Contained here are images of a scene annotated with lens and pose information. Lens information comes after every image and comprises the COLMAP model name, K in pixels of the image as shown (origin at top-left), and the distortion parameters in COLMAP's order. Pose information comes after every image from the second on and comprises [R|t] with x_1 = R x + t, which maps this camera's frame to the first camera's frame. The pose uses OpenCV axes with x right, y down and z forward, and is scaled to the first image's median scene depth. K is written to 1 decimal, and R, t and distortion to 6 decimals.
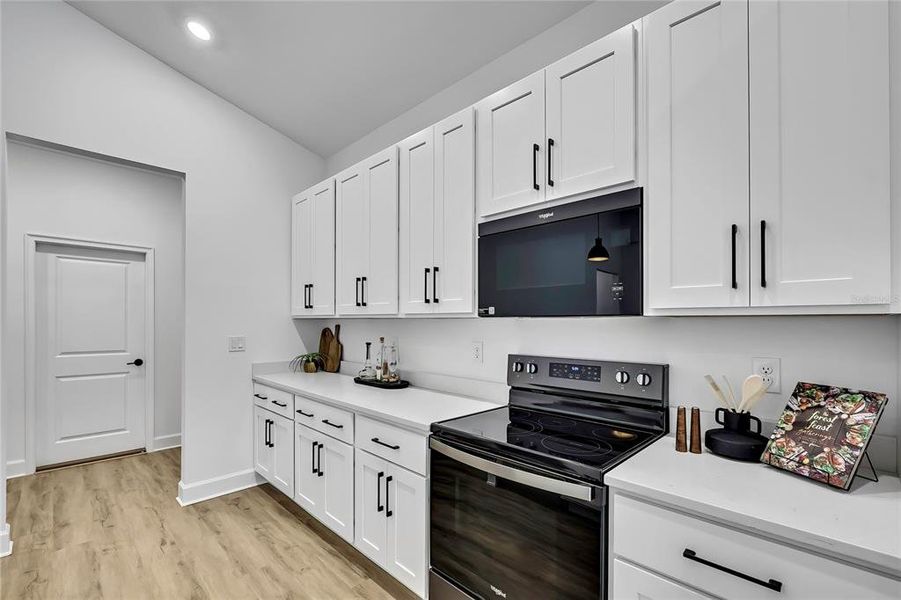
lens RADIAL K [[388.3, 0, 451.3], [0, 388.3, 322.2], [0, 0, 1]] dist [-0.009105, 0.000160]
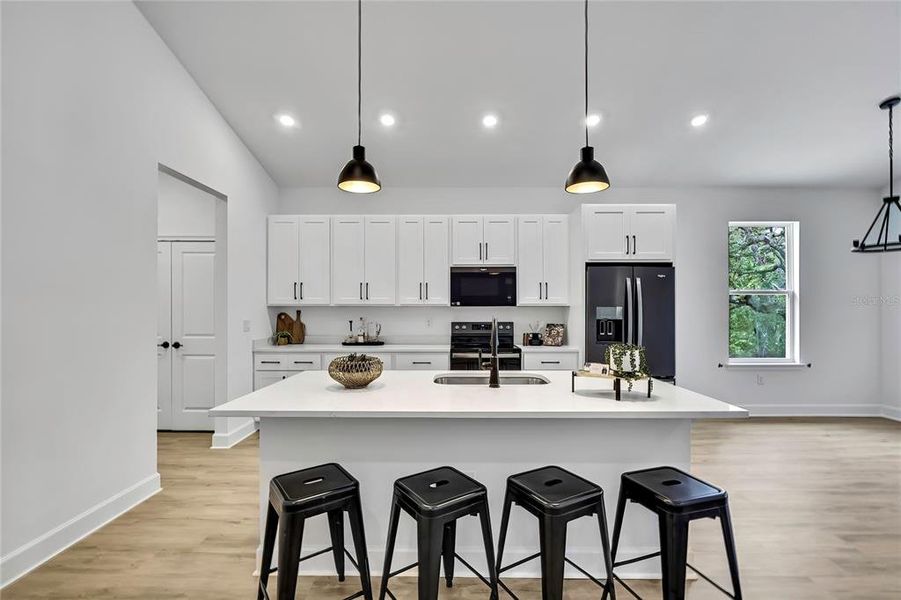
lens RADIAL K [[384.1, 0, 453.6], [0, 384.1, 303.8], [0, 0, 1]] dist [-0.003023, -0.000038]
pose [[0.720854, 0.001195, 0.693086, -1.411115], [0.002383, 0.999988, -0.004202, -0.015688], [-0.693083, 0.004680, 0.720843, -0.643593]]
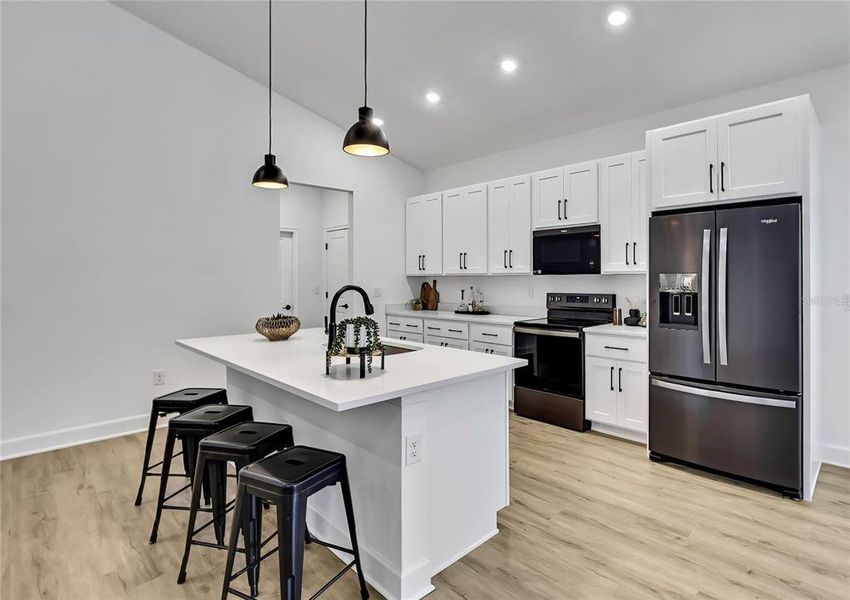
lens RADIAL K [[436.4, 0, 481.0], [0, 436.4, 282.2], [0, 0, 1]] dist [-0.000870, -0.000098]
pose [[0.999619, -0.009353, 0.025957, -0.253030], [0.009124, 0.999919, 0.008919, 0.002661], [-0.026039, -0.008679, 0.999623, -1.255304]]
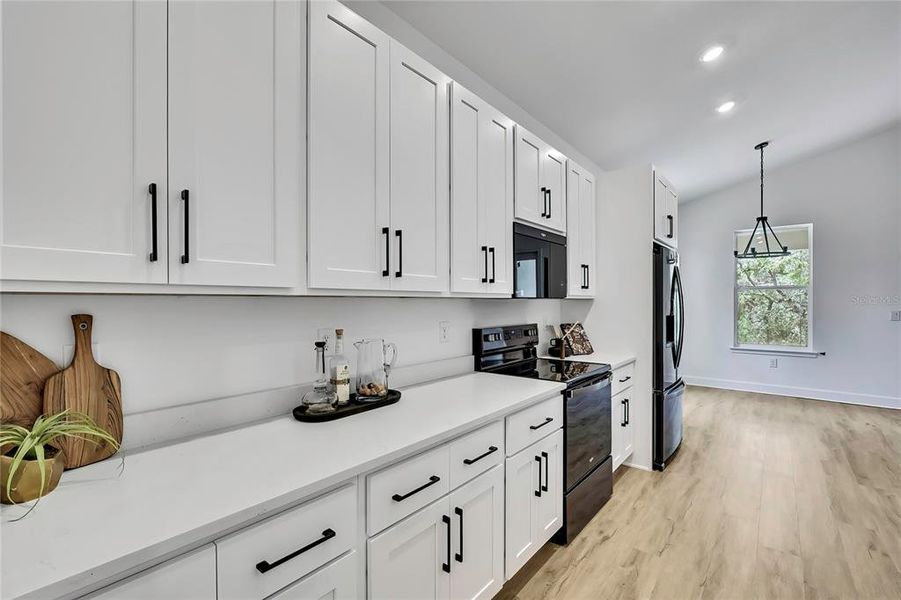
lens RADIAL K [[395.7, 0, 447.3], [0, 395.7, 305.7], [0, 0, 1]] dist [-0.001338, 0.000265]
pose [[-0.083649, -0.013966, 0.996397, -1.053459], [0.001670, 0.999898, 0.014155, -0.006365], [-0.996494, 0.002848, -0.083617, 1.200561]]
